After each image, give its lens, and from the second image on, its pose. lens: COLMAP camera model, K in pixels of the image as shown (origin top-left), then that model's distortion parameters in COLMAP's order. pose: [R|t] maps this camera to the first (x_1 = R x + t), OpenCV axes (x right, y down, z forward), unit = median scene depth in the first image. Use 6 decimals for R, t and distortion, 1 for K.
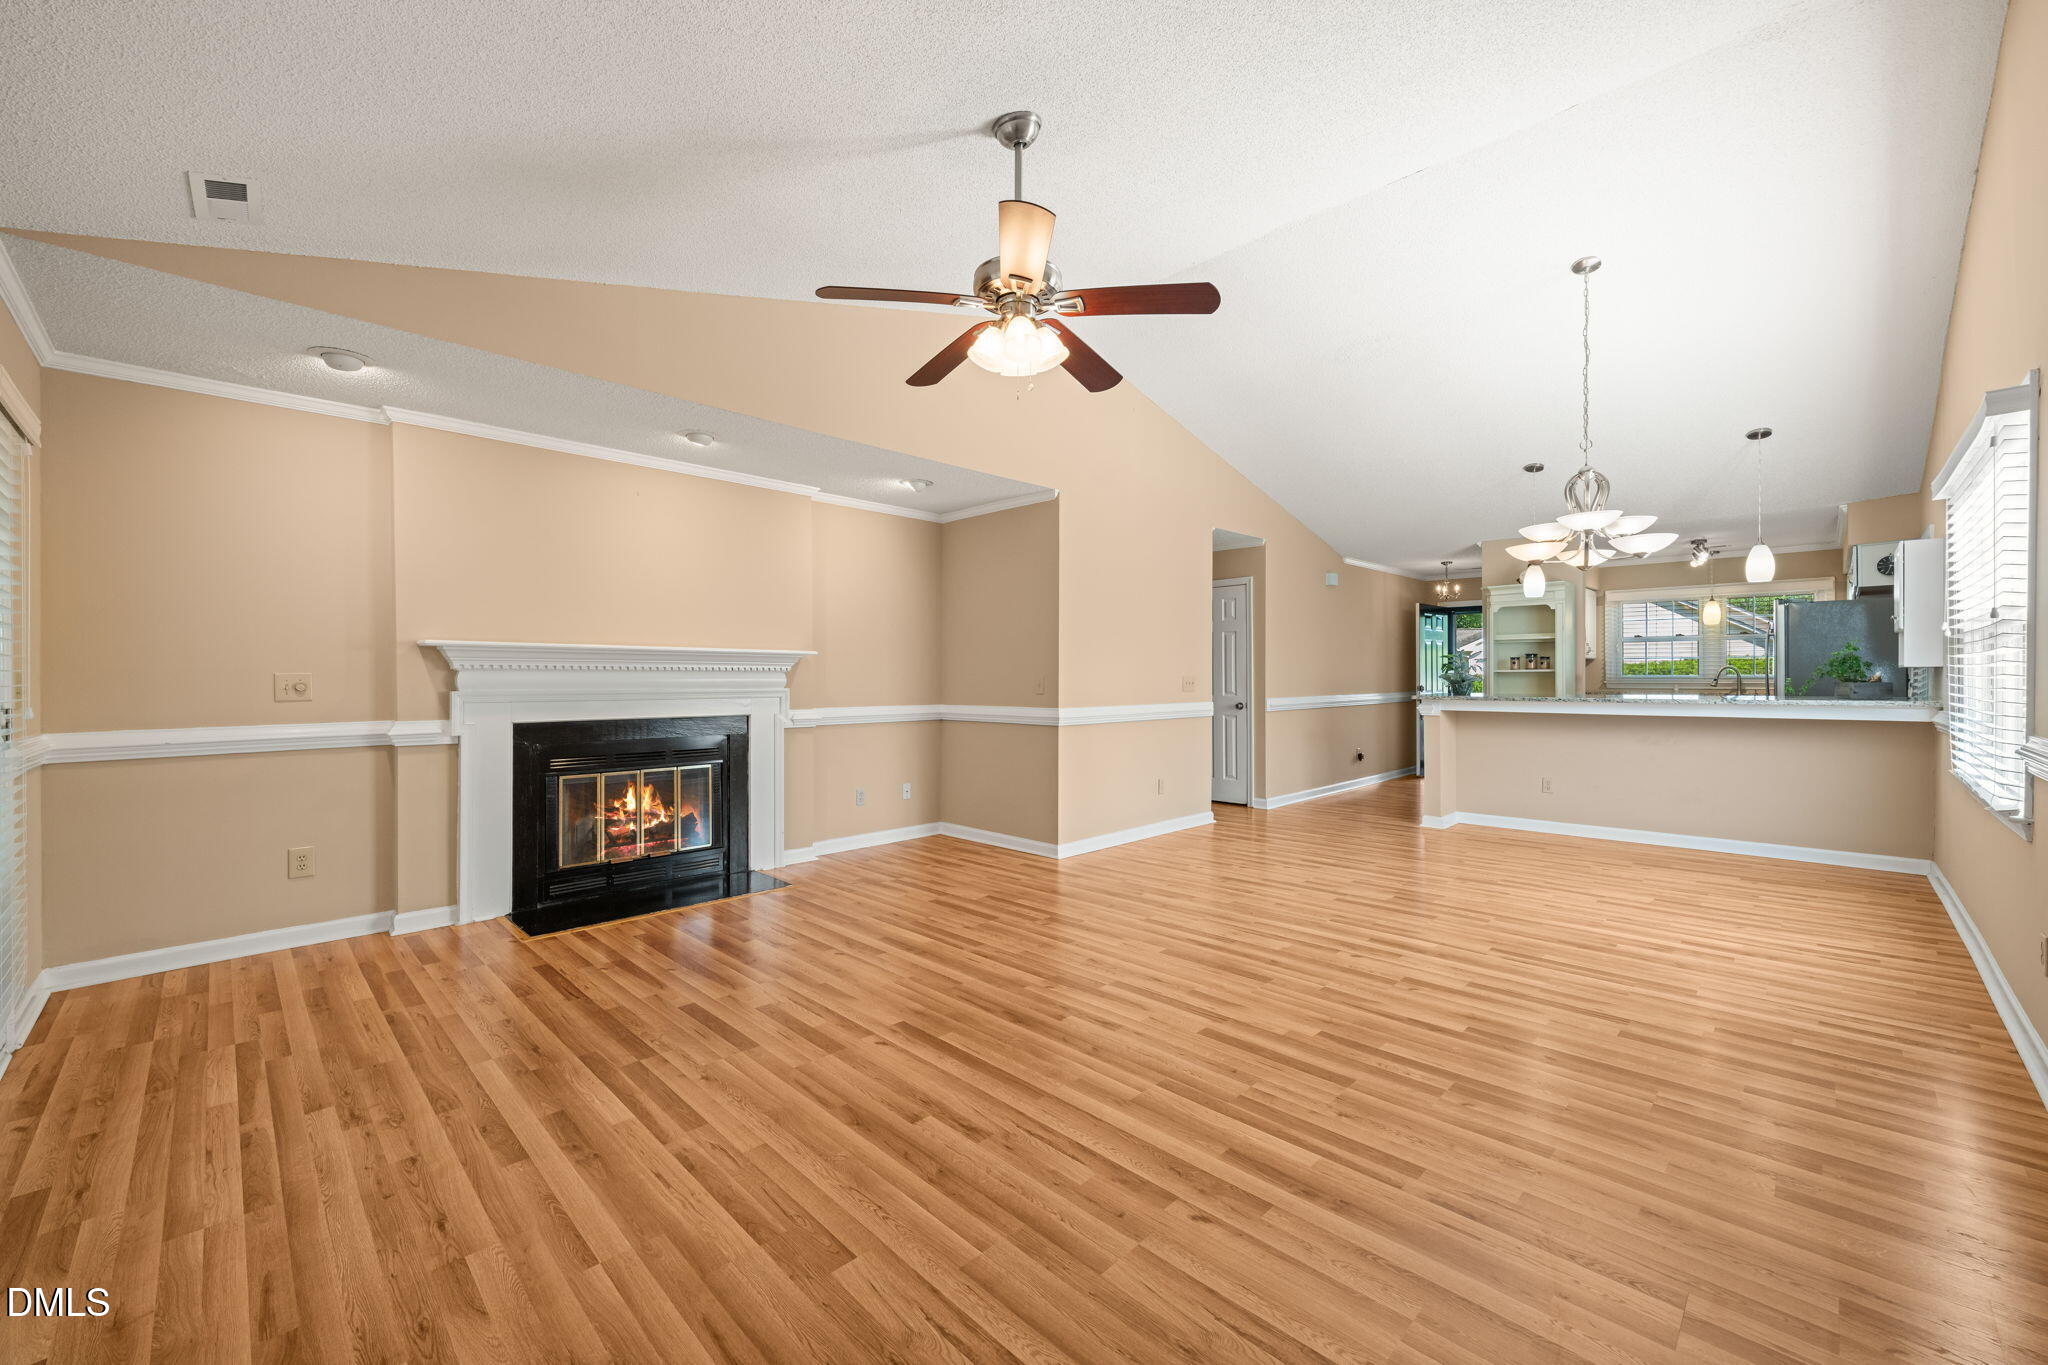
lens RADIAL K [[785.0, 0, 1052.7], [0, 785.0, 680.0], [0, 0, 1]] dist [-0.001175, -0.000054]
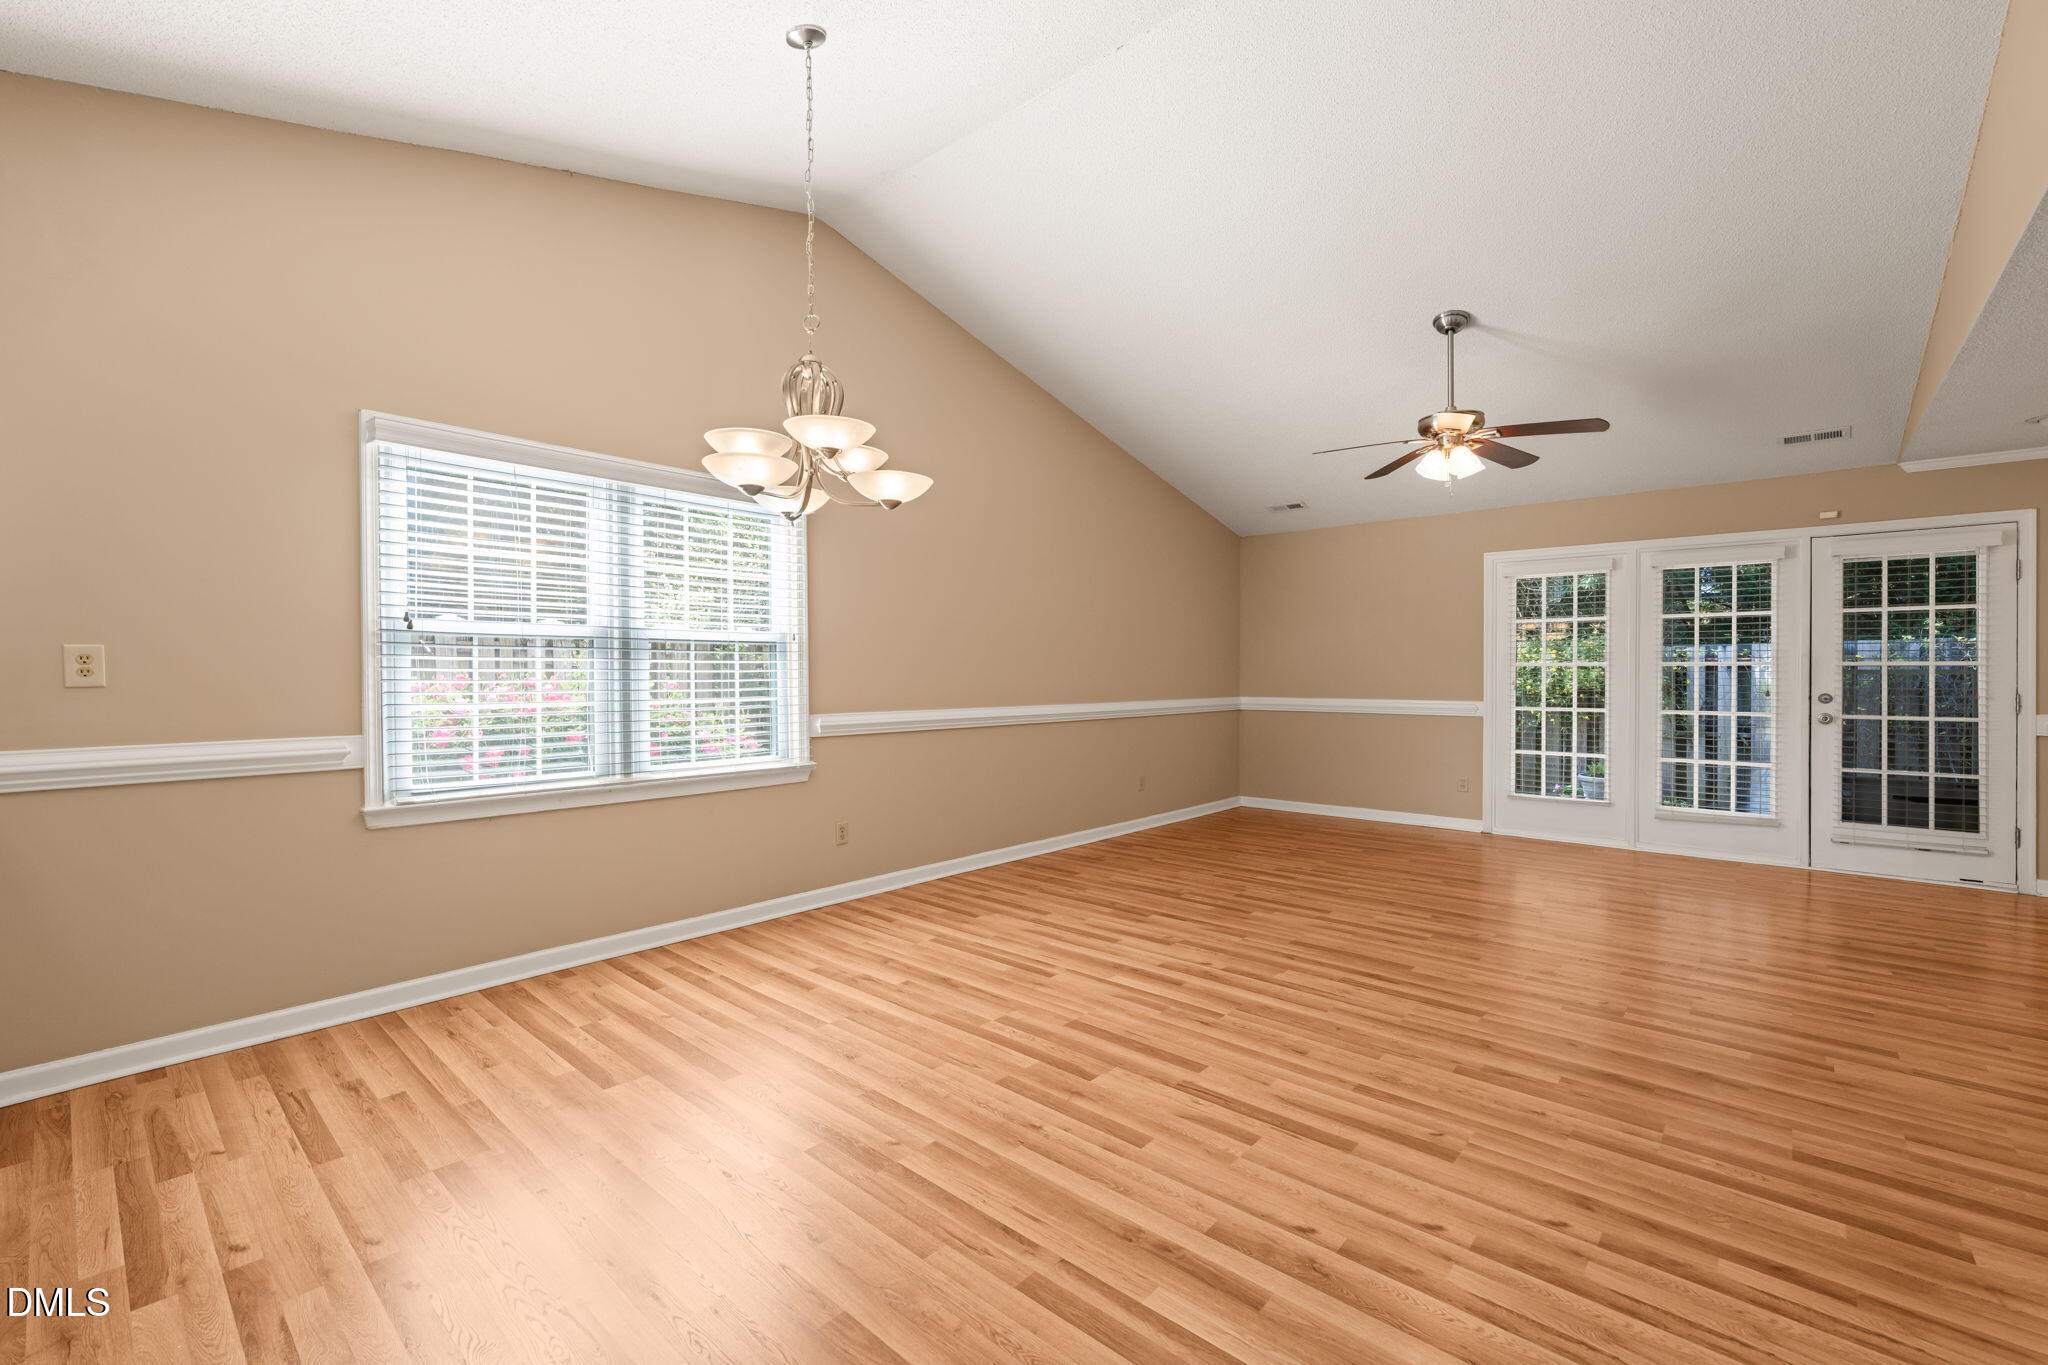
lens RADIAL K [[884.2, 0, 943.4], [0, 884.2, 680.9], [0, 0, 1]] dist [0.001292, 0.000031]
pose [[-0.999189, 0.001694, 0.040226, 0.638931], [0.002180, 0.999925, 0.012020, -0.013923], [-0.040203, 0.012098, -0.999118, 2.014176]]
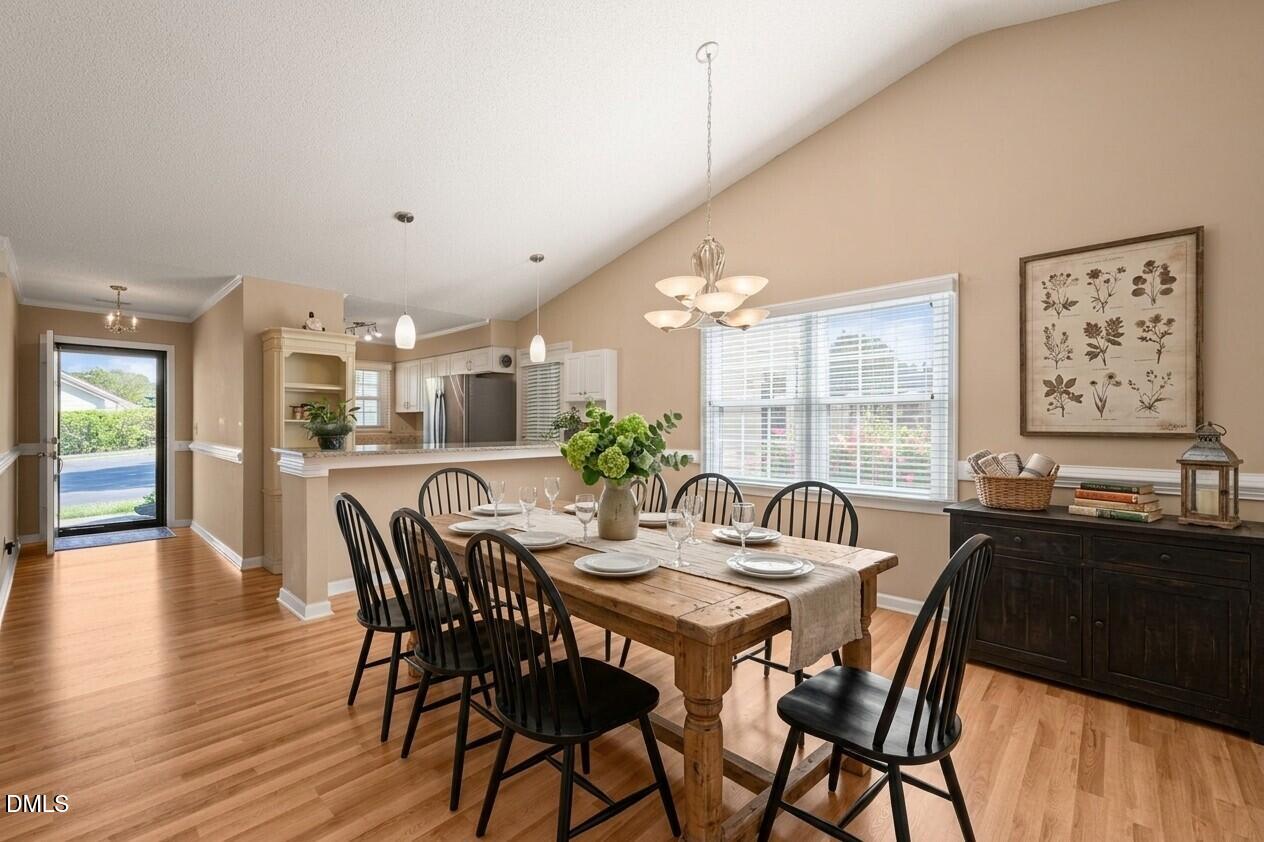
lens RADIAL K [[511.0, 0, 598.4], [0, 511.0, 429.1], [0, 0, 1]] dist [-0.001256, -0.000232]
pose [[0.041095, -0.006072, 0.999137, -0.042905], [0.000784, 0.999981, 0.006045, -0.010489], [-0.999155, 0.000535, 0.041099, 1.317334]]
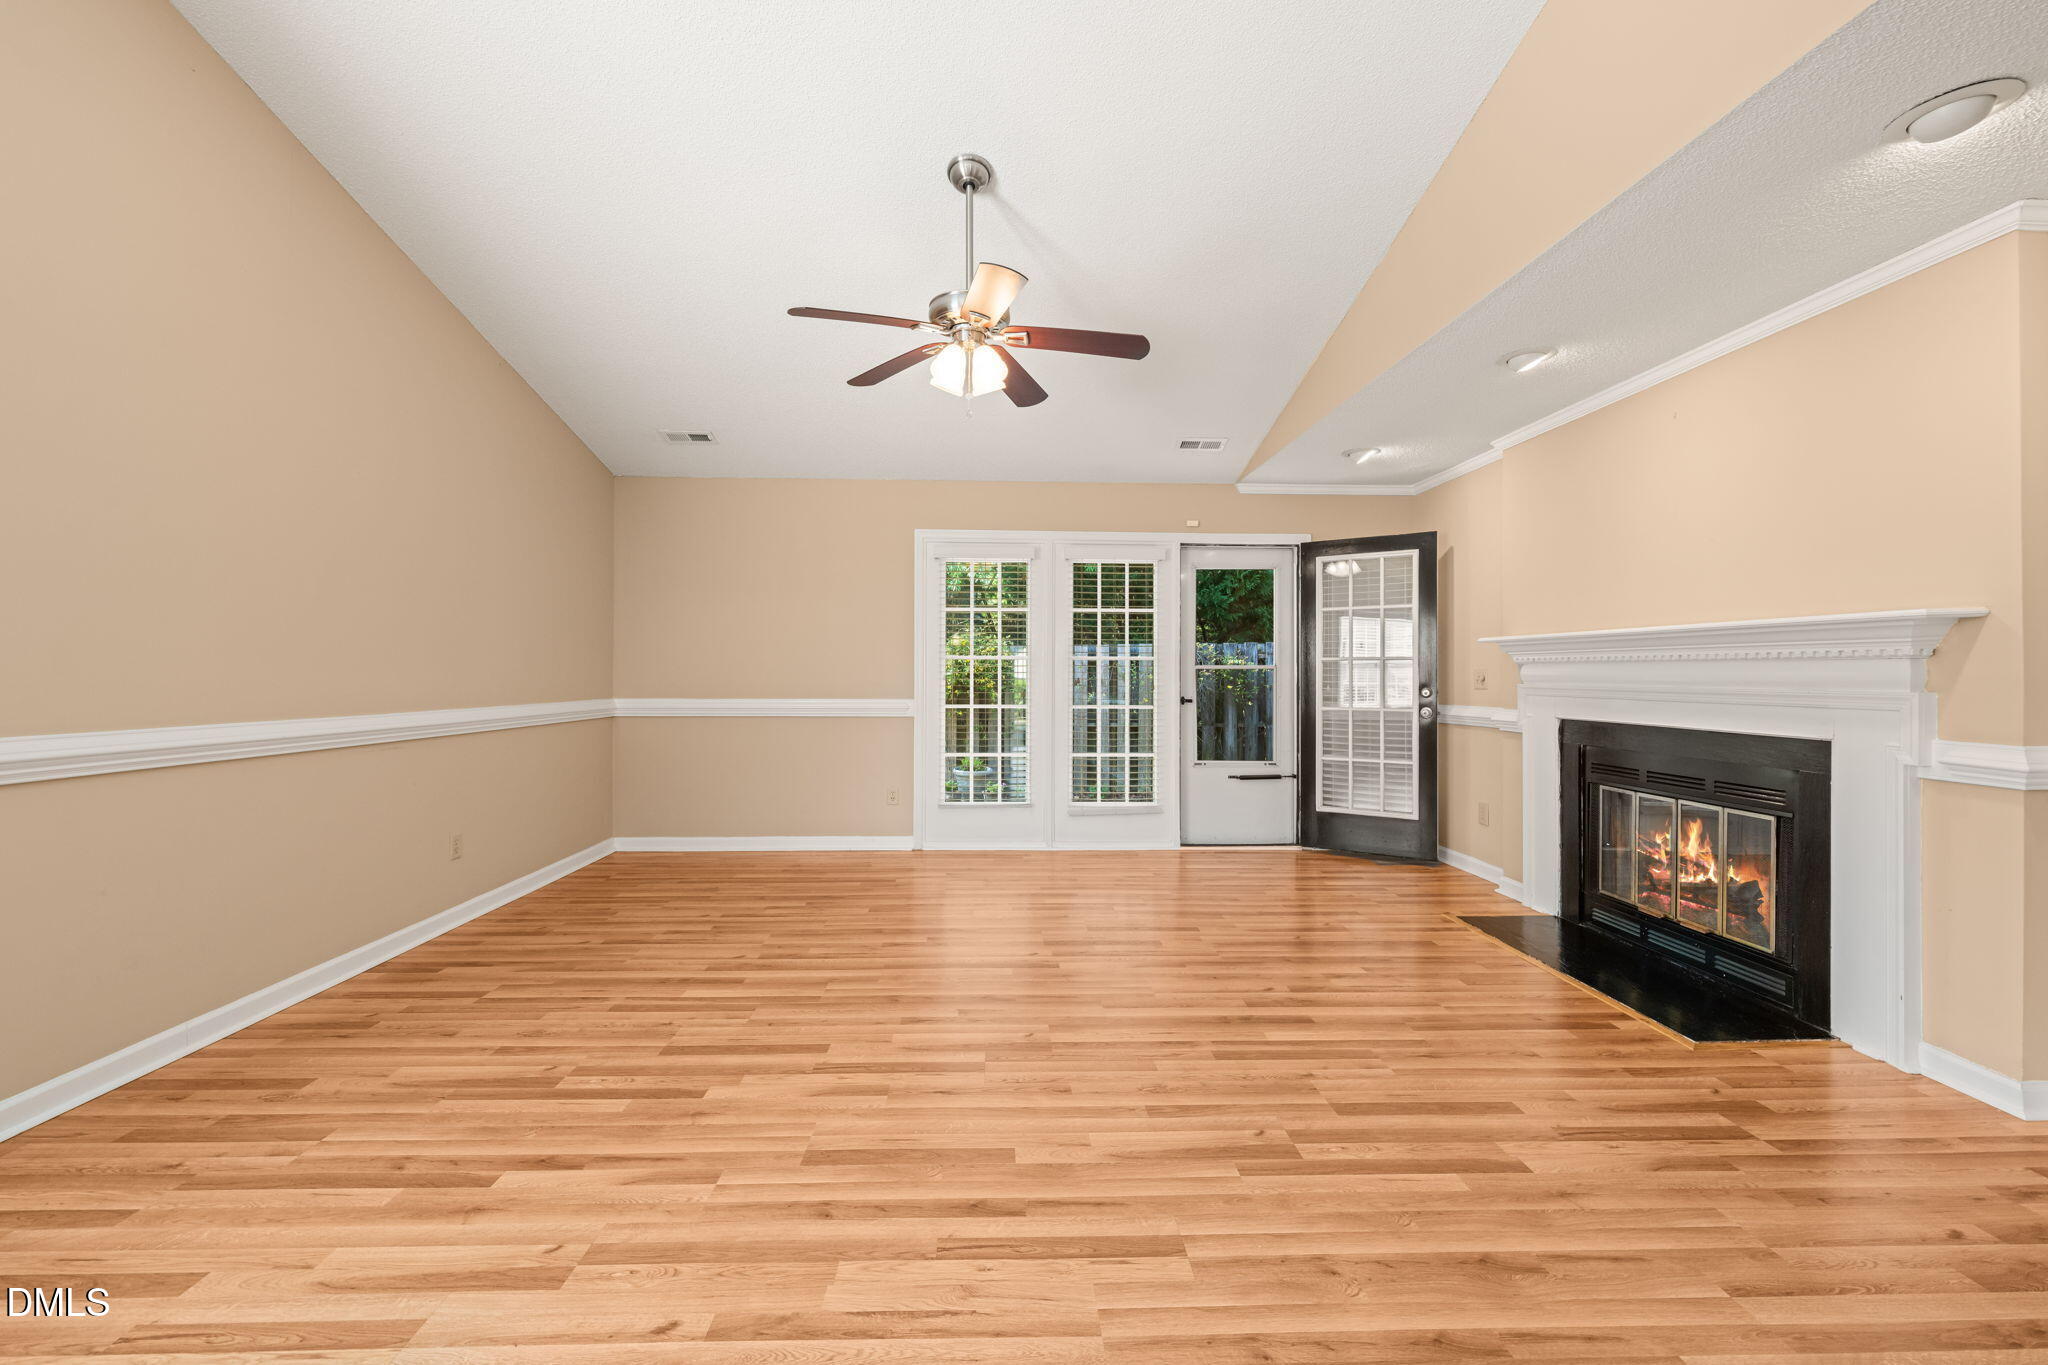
lens RADIAL K [[856.2, 0, 1019.1], [0, 856.2, 672.7], [0, 0, 1]] dist [-0.001549, -0.000258]
pose [[-0.711658, -0.003882, -0.702515, 0.546682], [-0.005367, 0.999986, -0.000088, 0.003907], [0.702505, 0.003708, -0.711669, 1.385803]]
